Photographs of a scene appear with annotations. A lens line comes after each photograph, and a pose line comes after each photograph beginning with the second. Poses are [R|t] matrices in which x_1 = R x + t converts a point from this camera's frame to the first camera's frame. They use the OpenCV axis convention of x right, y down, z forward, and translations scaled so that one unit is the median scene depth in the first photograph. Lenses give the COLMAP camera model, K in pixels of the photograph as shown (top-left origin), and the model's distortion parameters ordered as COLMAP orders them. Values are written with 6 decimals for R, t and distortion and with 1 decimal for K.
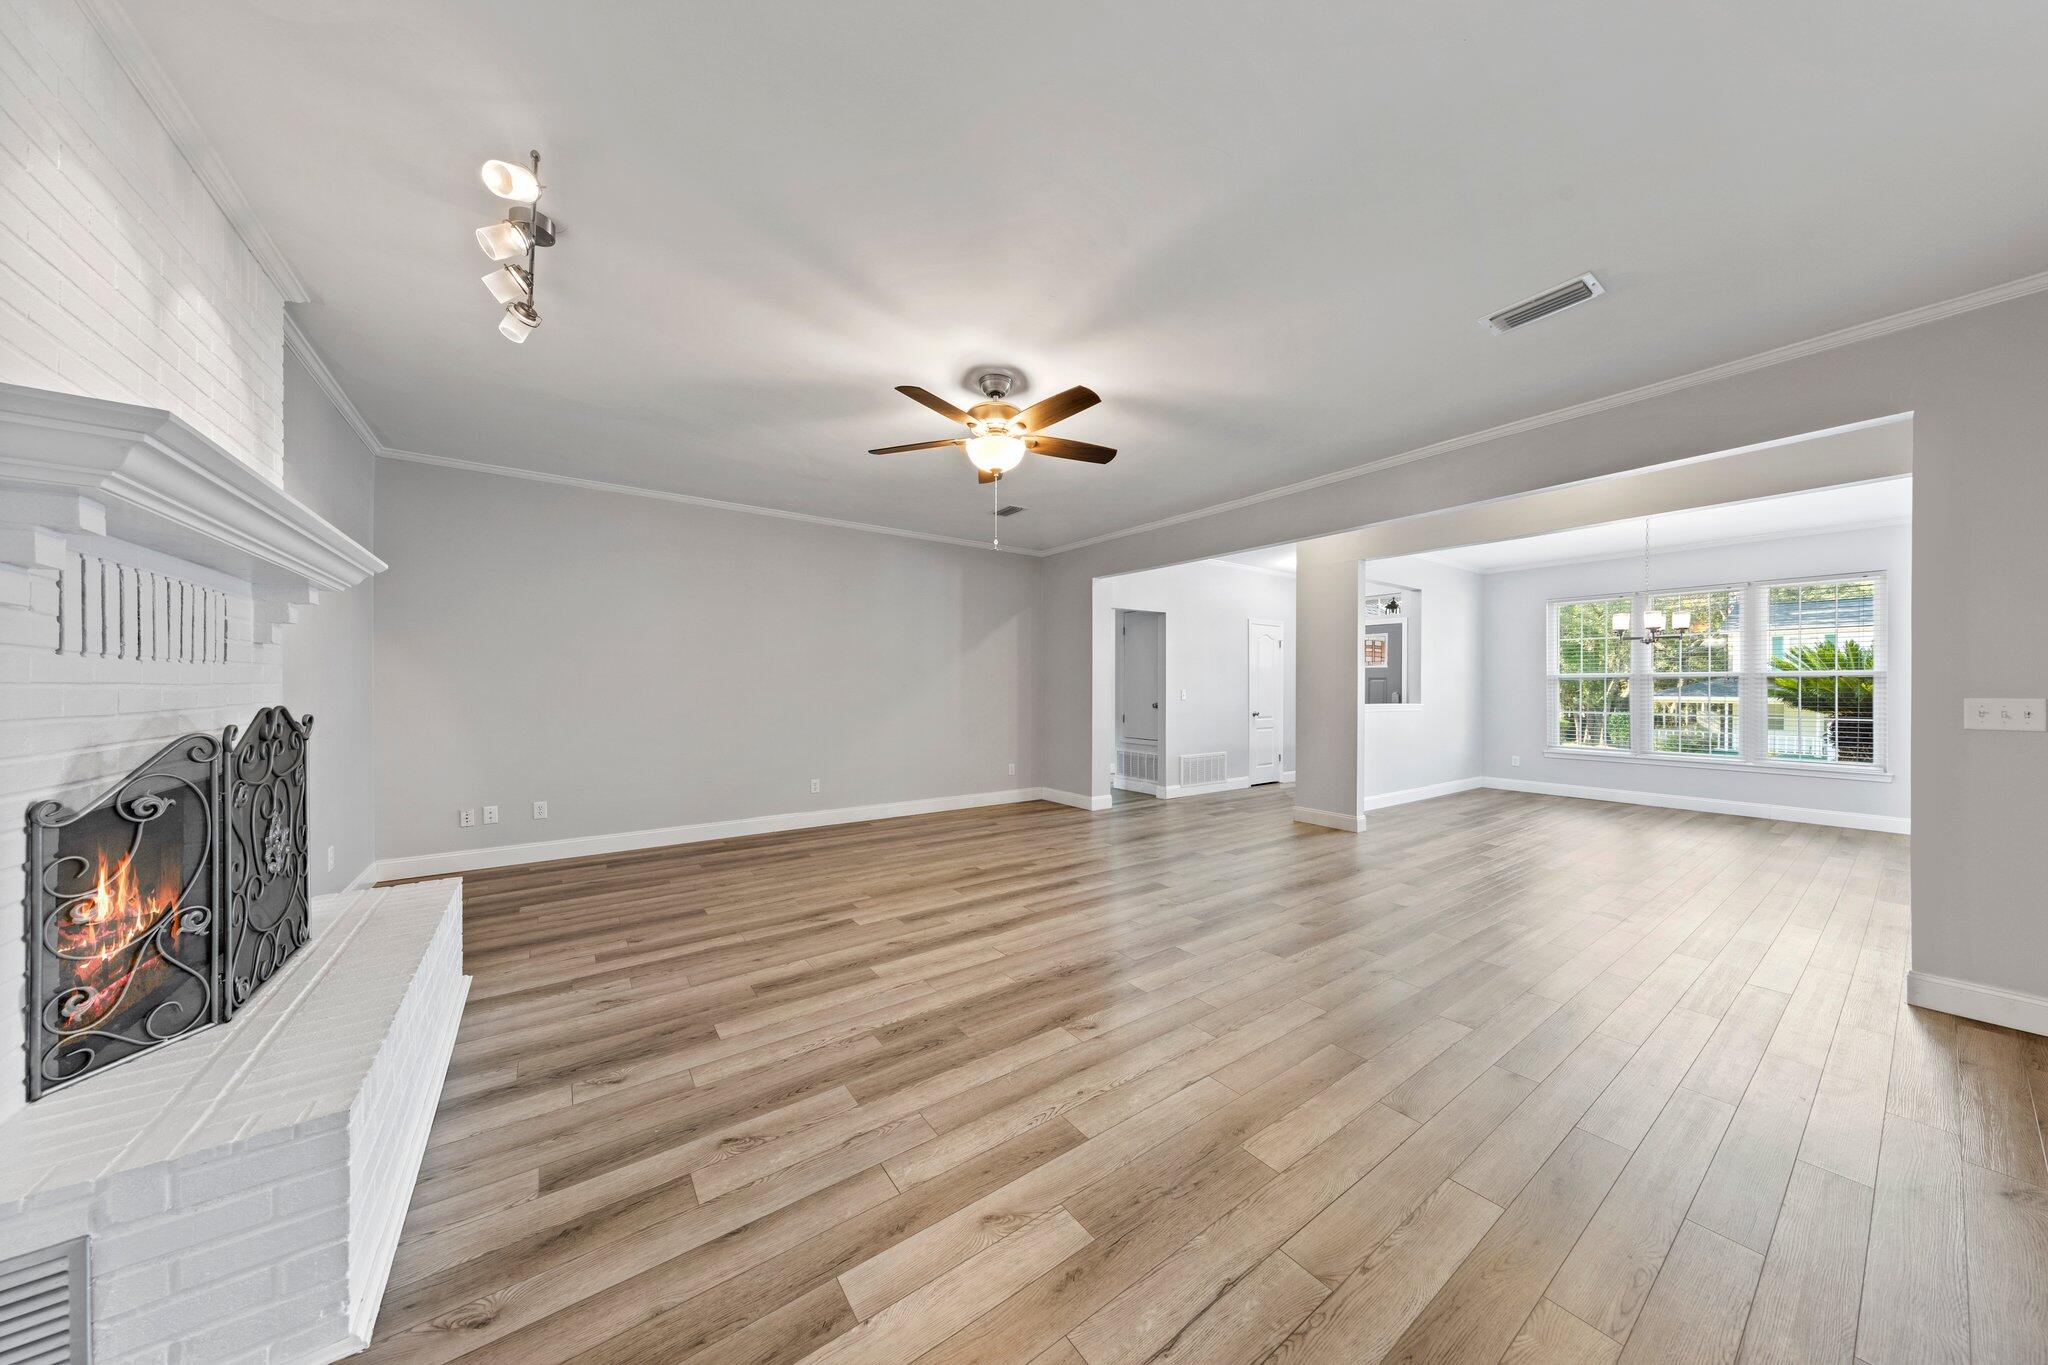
lens RADIAL K [[644.4, 0, 1018.1], [0, 644.4, 676.5], [0, 0, 1]] dist [-0.000272, 0.000023]
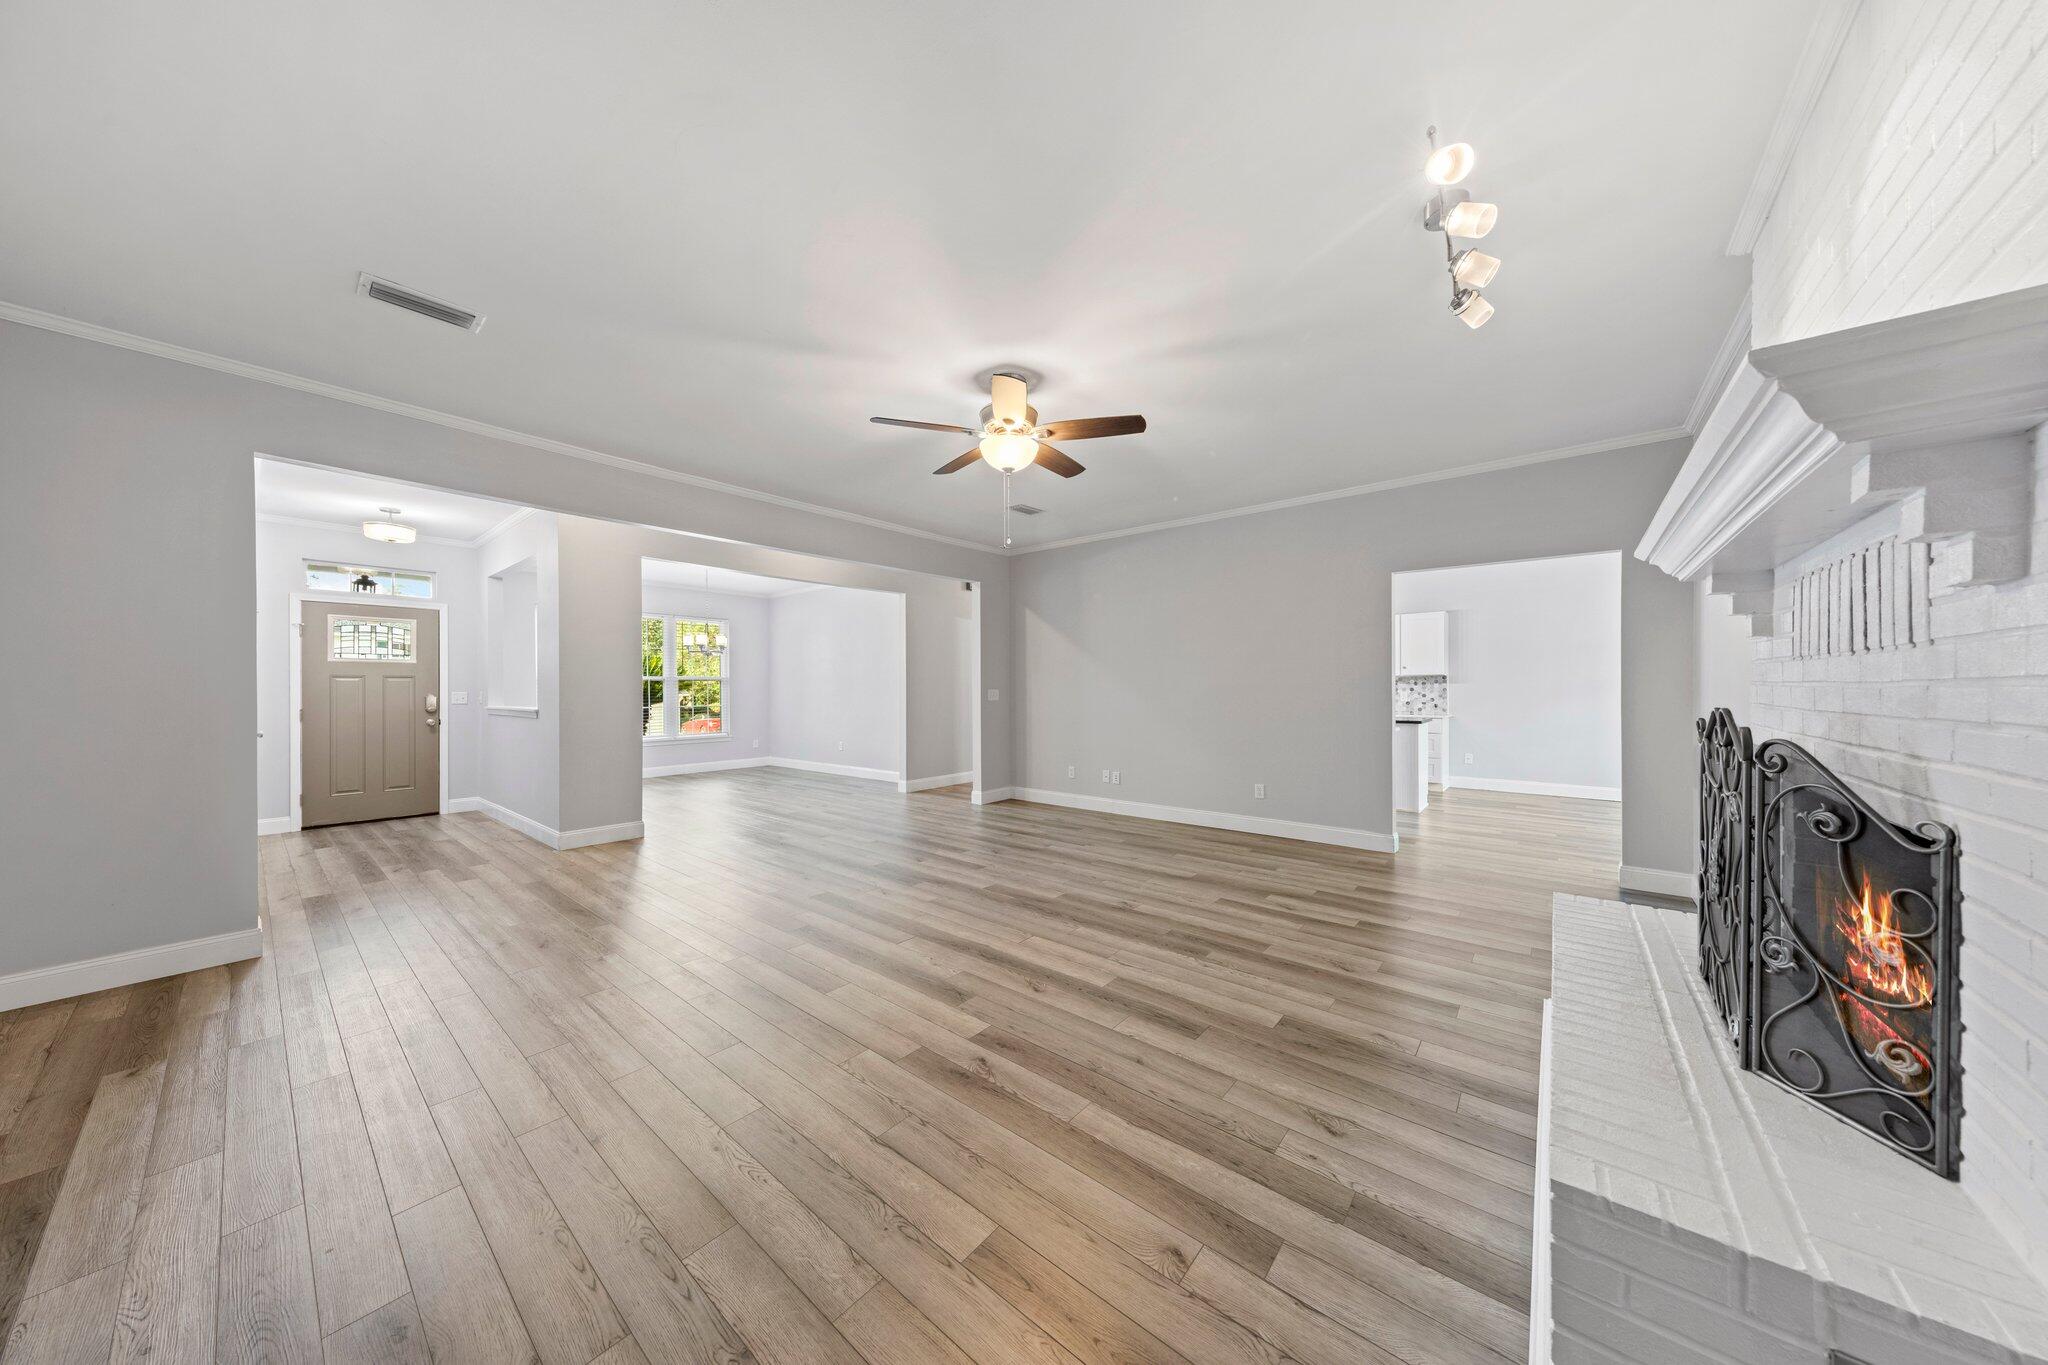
lens RADIAL K [[646.6, 0, 1029.0], [0, 646.6, 686.4], [0, 0, 1]] dist [0.009611, -0.001960]
pose [[-0.260444, -0.004197, 0.965480, -1.185835], [-0.009512, 0.999953, 0.001781, 0.014046], [-0.965442, -0.008720, -0.260471, 1.442809]]
